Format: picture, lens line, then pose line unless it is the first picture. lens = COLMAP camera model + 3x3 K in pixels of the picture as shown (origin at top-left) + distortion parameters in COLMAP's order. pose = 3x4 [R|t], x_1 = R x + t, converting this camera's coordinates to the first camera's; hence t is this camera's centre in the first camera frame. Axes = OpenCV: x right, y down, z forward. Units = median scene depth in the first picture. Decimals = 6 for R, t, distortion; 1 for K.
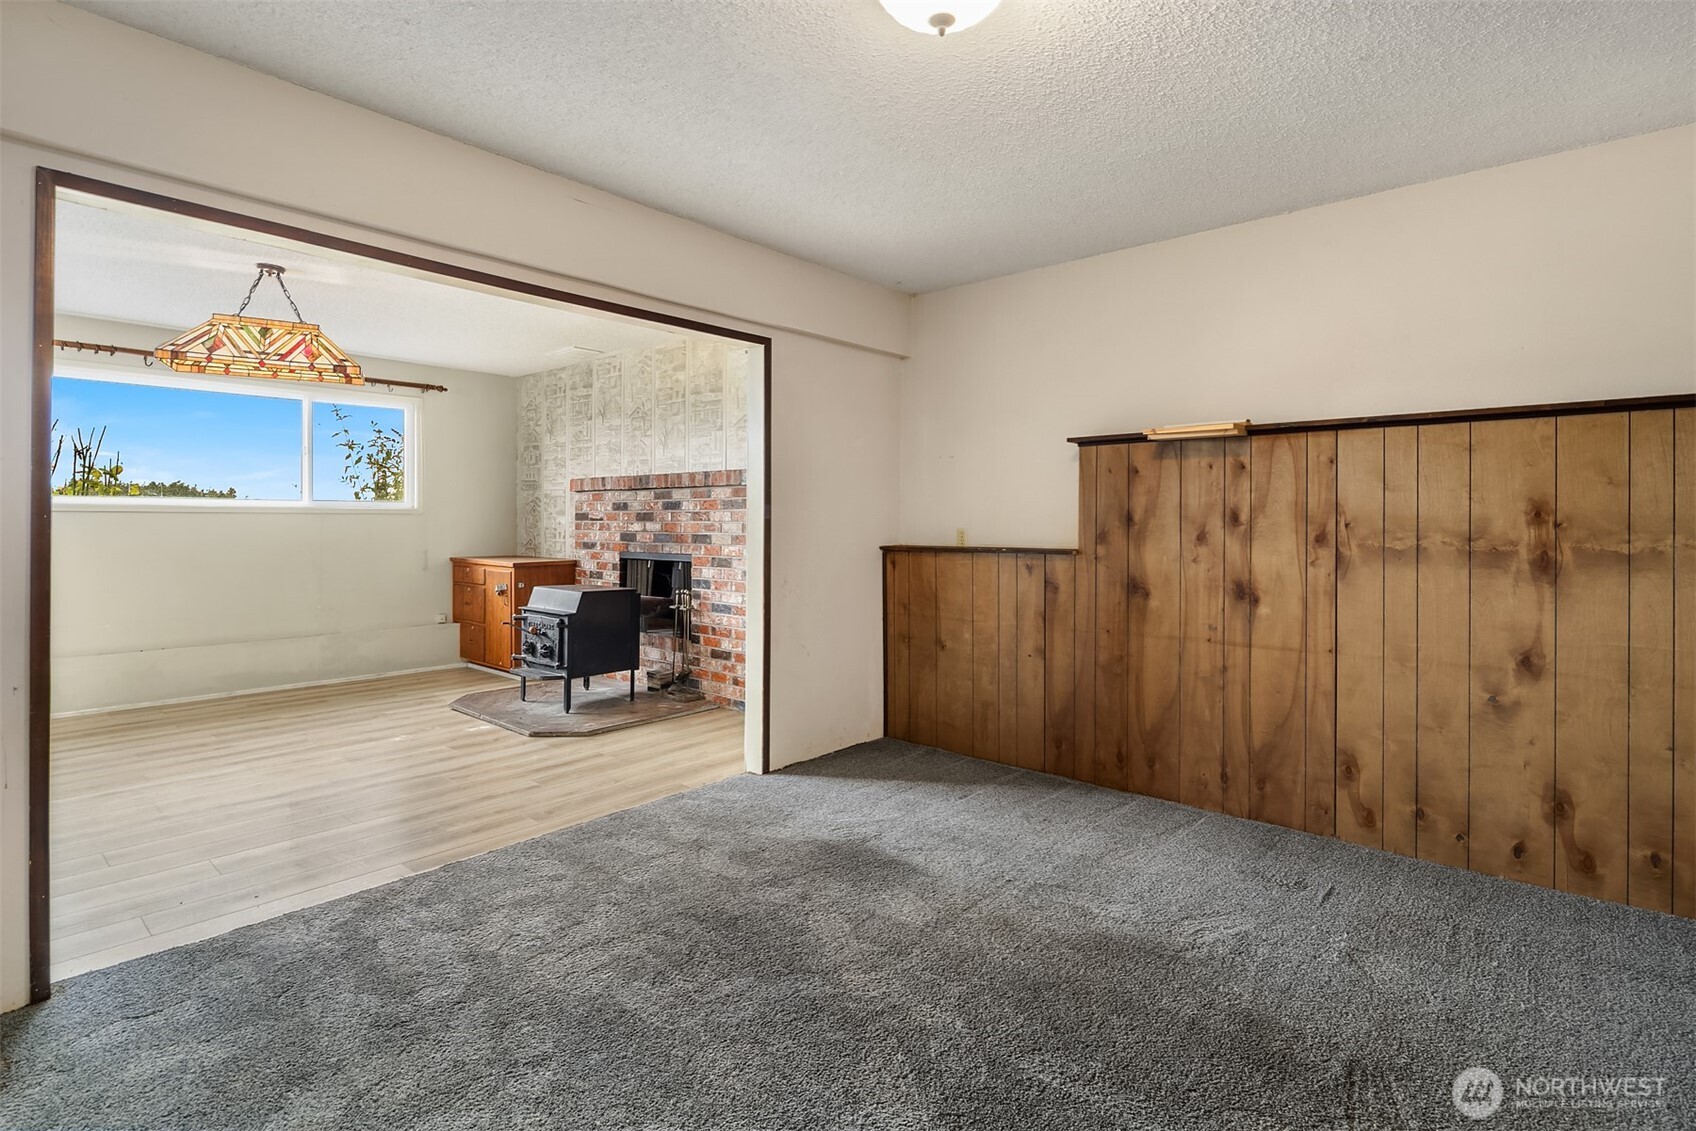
lens RADIAL K [[820.0, 0, 865.4], [0, 820.0, 513.7], [0, 0, 1]] dist [0.005423, -0.002866]
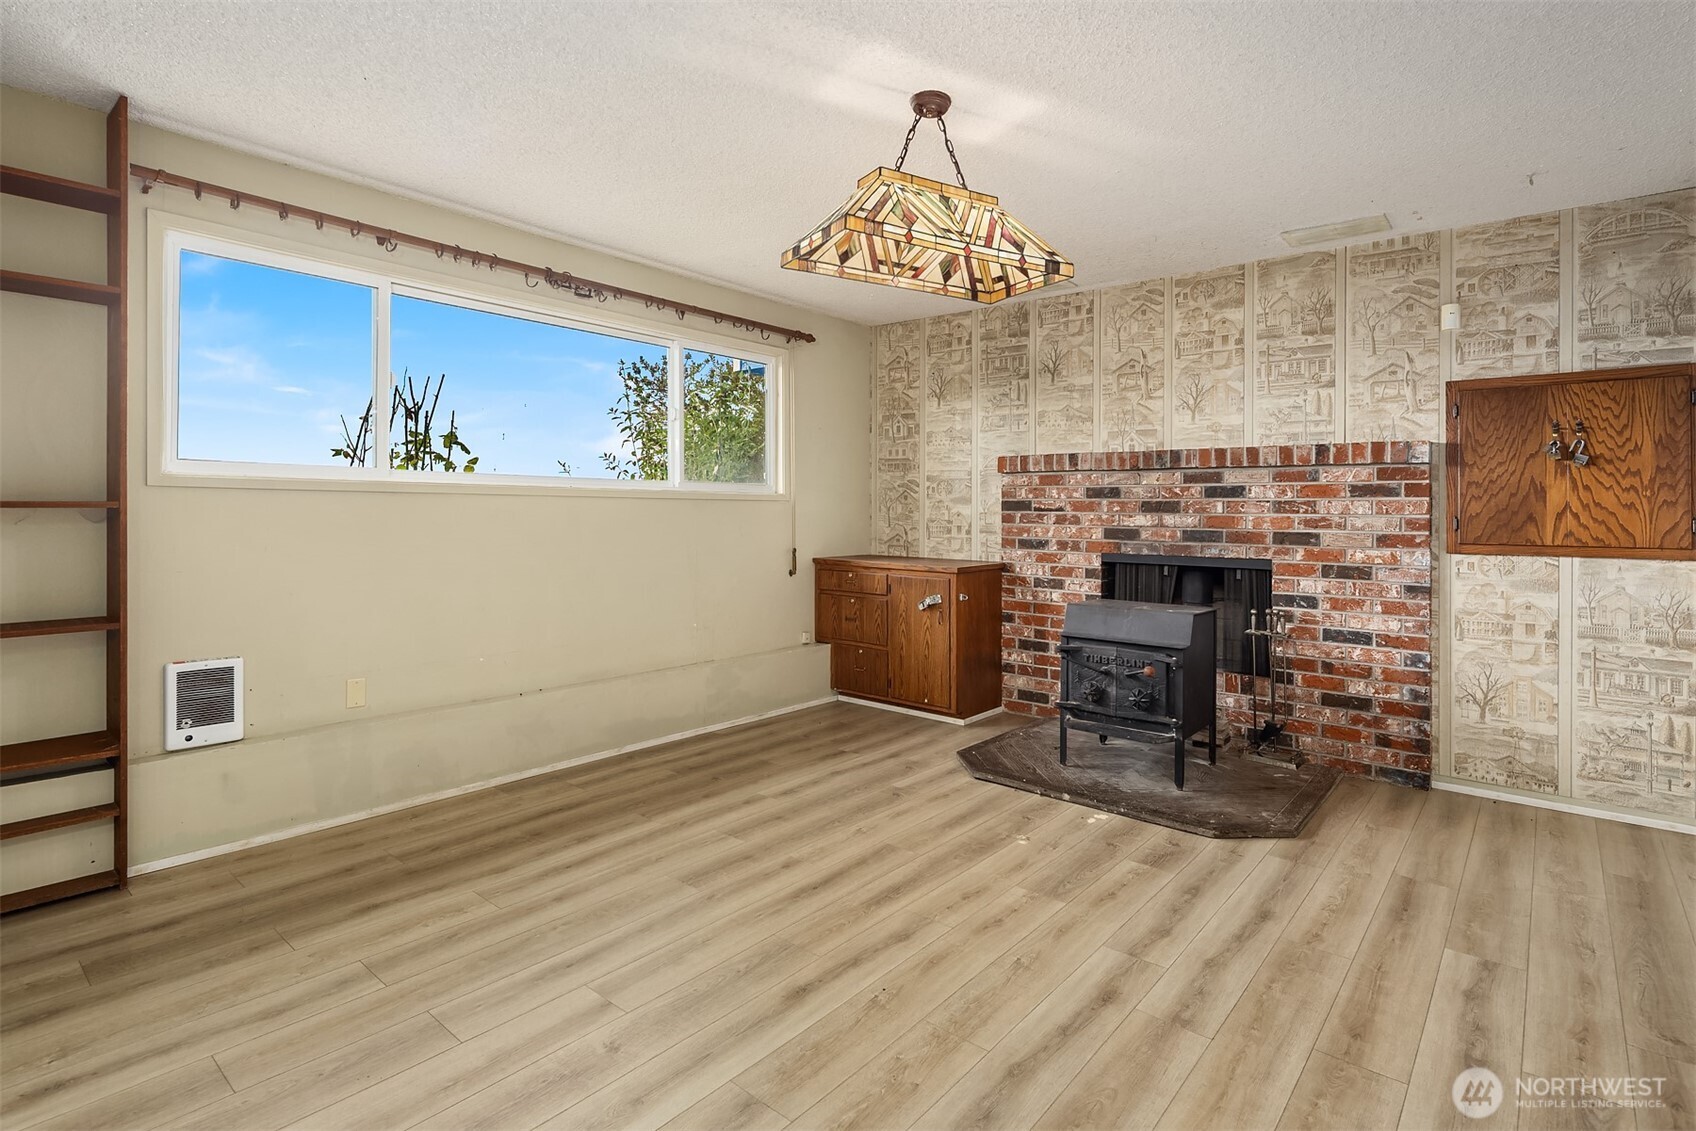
lens RADIAL K [[820.0, 0, 852.2], [0, 820.0, 505.5], [0, 0, 1]] dist [0.005423, -0.002866]
pose [[0.999862, 0.006196, 0.015422, -0.586040], [-0.006242, 0.999976, 0.002953, 0.002177], [-0.015403, -0.003049, 0.999877, 0.280597]]
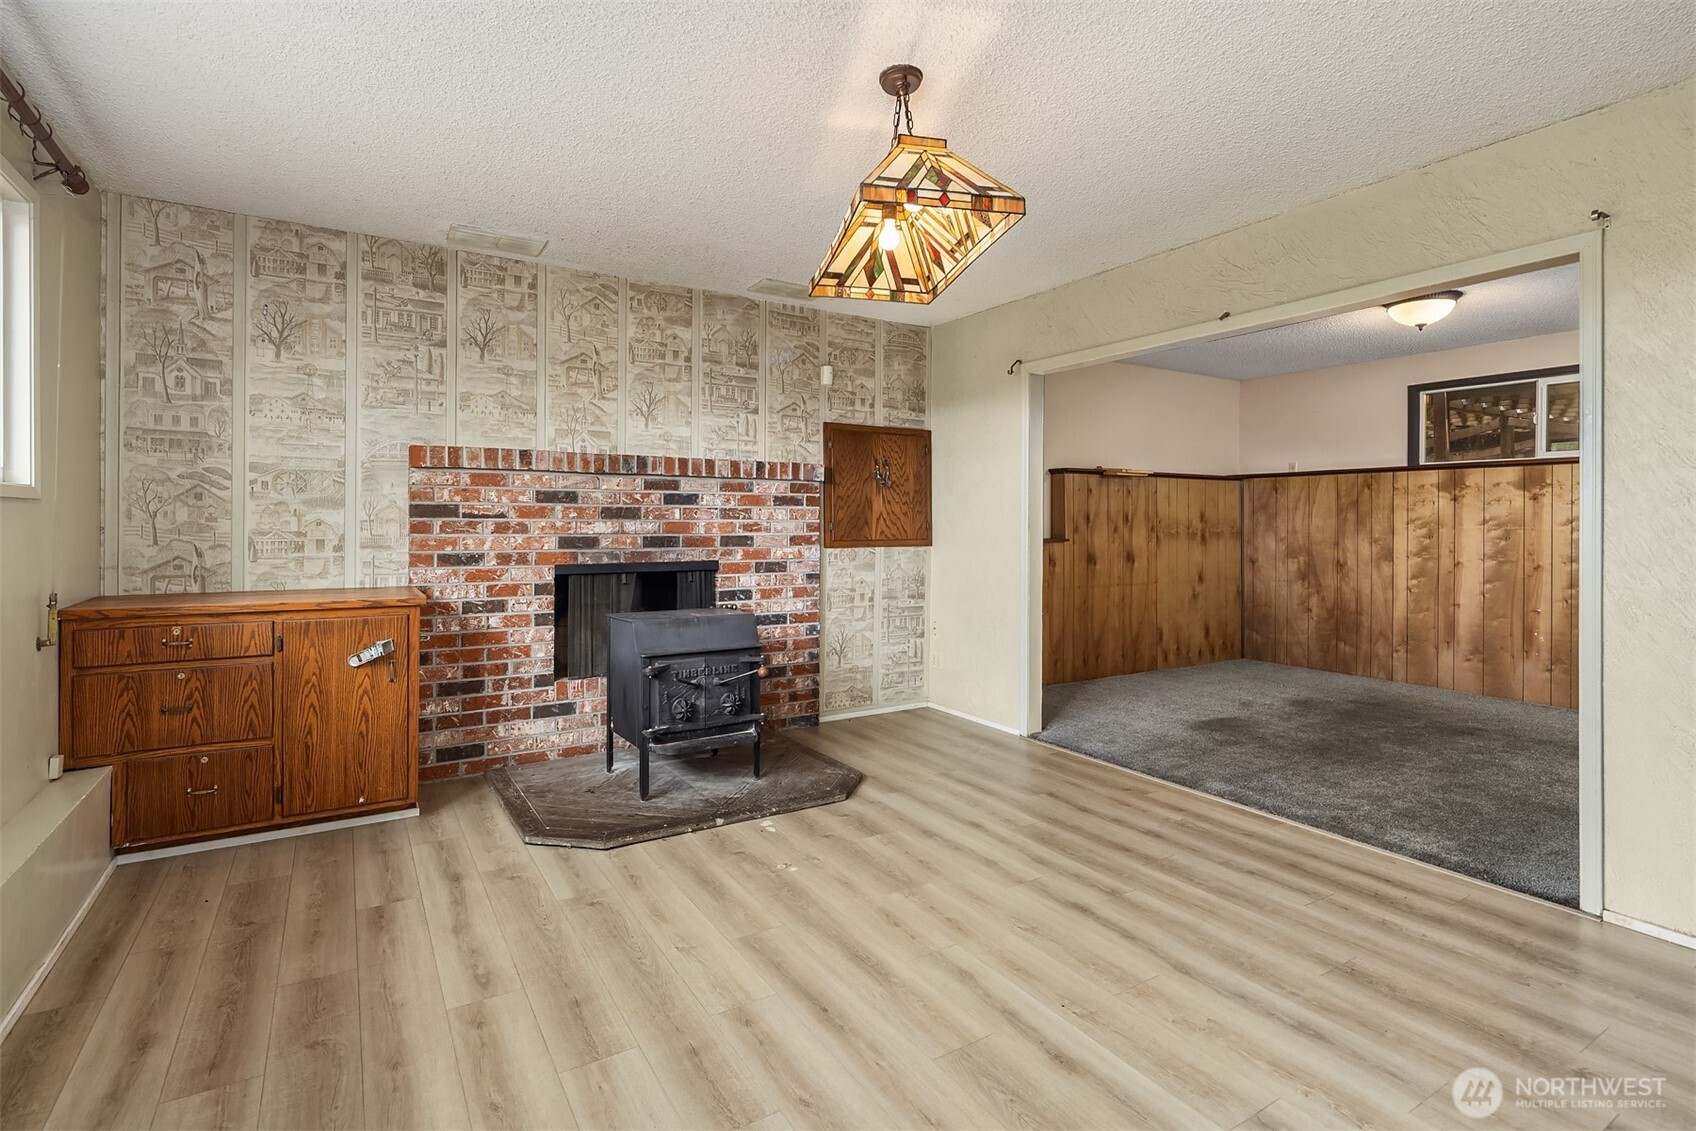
lens RADIAL K [[820.0, 0, 857.9], [0, 820.0, 509.7], [0, 0, 1]] dist [0.005423, -0.002866]
pose [[0.296940, 0.010411, 0.954839, -0.935420], [-0.012341, 0.999899, -0.007064, 0.003506], [-0.954816, -0.009686, 0.297039, 0.621740]]
